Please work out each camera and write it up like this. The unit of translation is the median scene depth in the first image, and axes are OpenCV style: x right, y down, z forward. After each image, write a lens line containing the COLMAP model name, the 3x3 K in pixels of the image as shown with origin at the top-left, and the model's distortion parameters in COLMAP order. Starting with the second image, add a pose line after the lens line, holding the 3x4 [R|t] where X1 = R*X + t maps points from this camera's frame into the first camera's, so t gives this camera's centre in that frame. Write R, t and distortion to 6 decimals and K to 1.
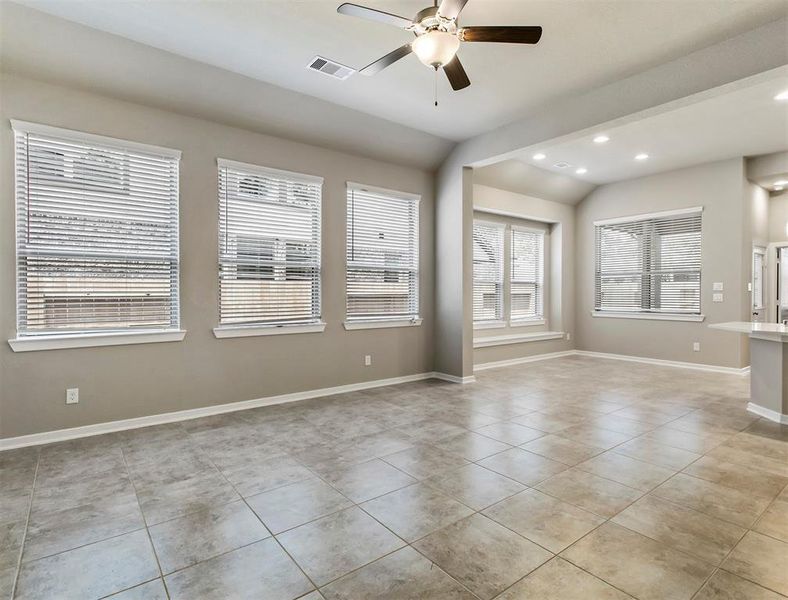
lens RADIAL K [[425.4, 0, 394.7], [0, 425.4, 295.4], [0, 0, 1]] dist [0.005055, -0.000791]
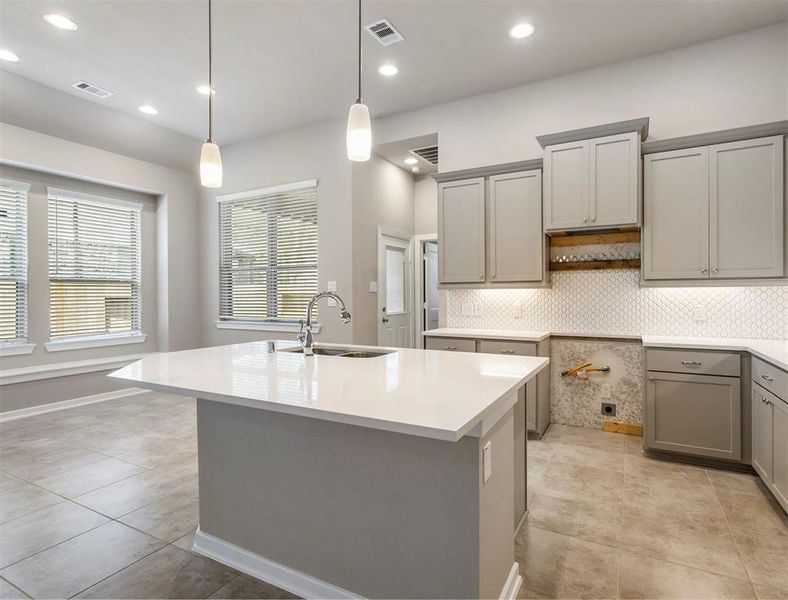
lens RADIAL K [[425.4, 0, 393.9], [0, 425.4, 299.4], [0, 0, 1]] dist [0.005055, -0.000791]
pose [[0.914673, -0.012811, 0.403991, 0.686817], [0.010148, 0.999910, 0.008733, -0.004471], [-0.404067, -0.003888, 0.914721, 0.331539]]
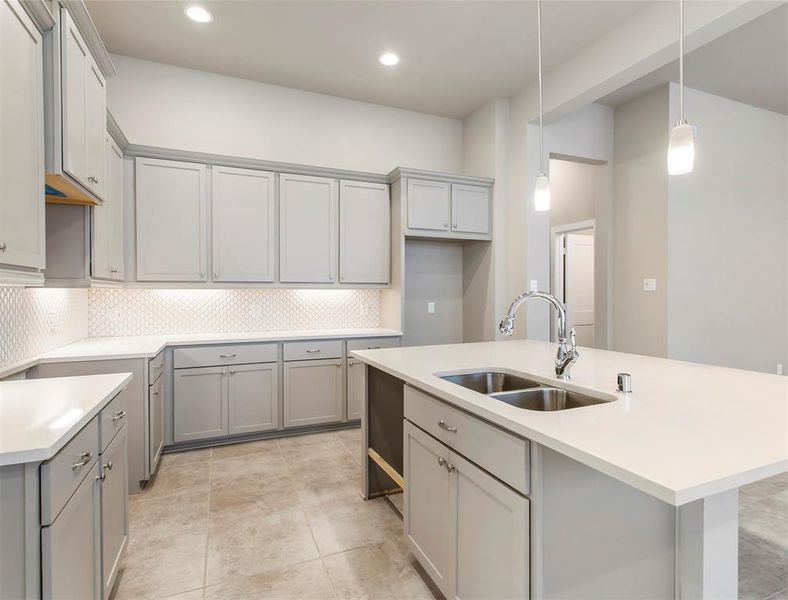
lens RADIAL K [[425.4, 0, 408.0], [0, 425.4, 292.9], [0, 0, 1]] dist [0.005055, -0.000791]
pose [[-0.975082, 0.002230, 0.221833, 0.830611], [0.004706, 0.999932, 0.010632, -0.011153], [-0.221794, 0.011411, -0.975027, 1.131629]]
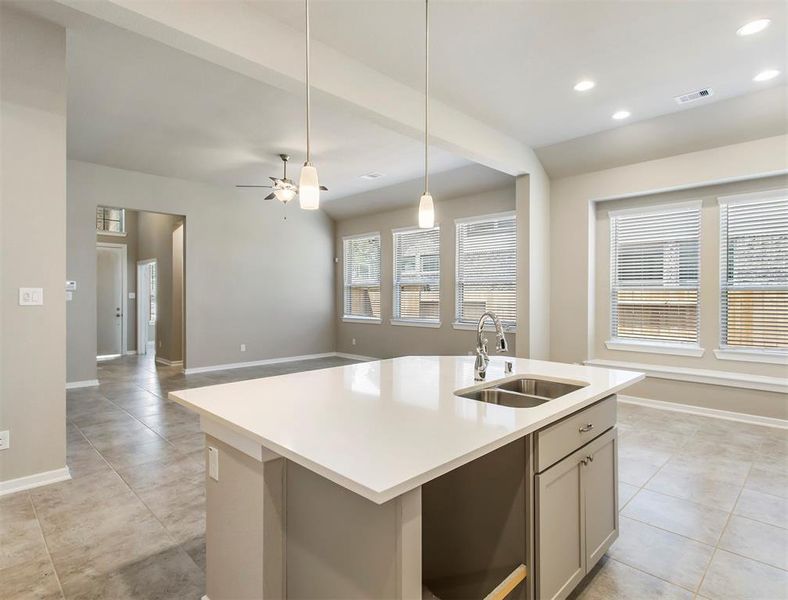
lens RADIAL K [[425.4, 0, 405.5], [0, 425.4, 297.2], [0, 0, 1]] dist [0.005055, -0.000791]
pose [[0.146419, 0.003587, -0.989216, 1.189188], [-0.010153, 0.999946, 0.002123, -0.021421], [0.989171, 0.009733, 0.146448, 0.645795]]
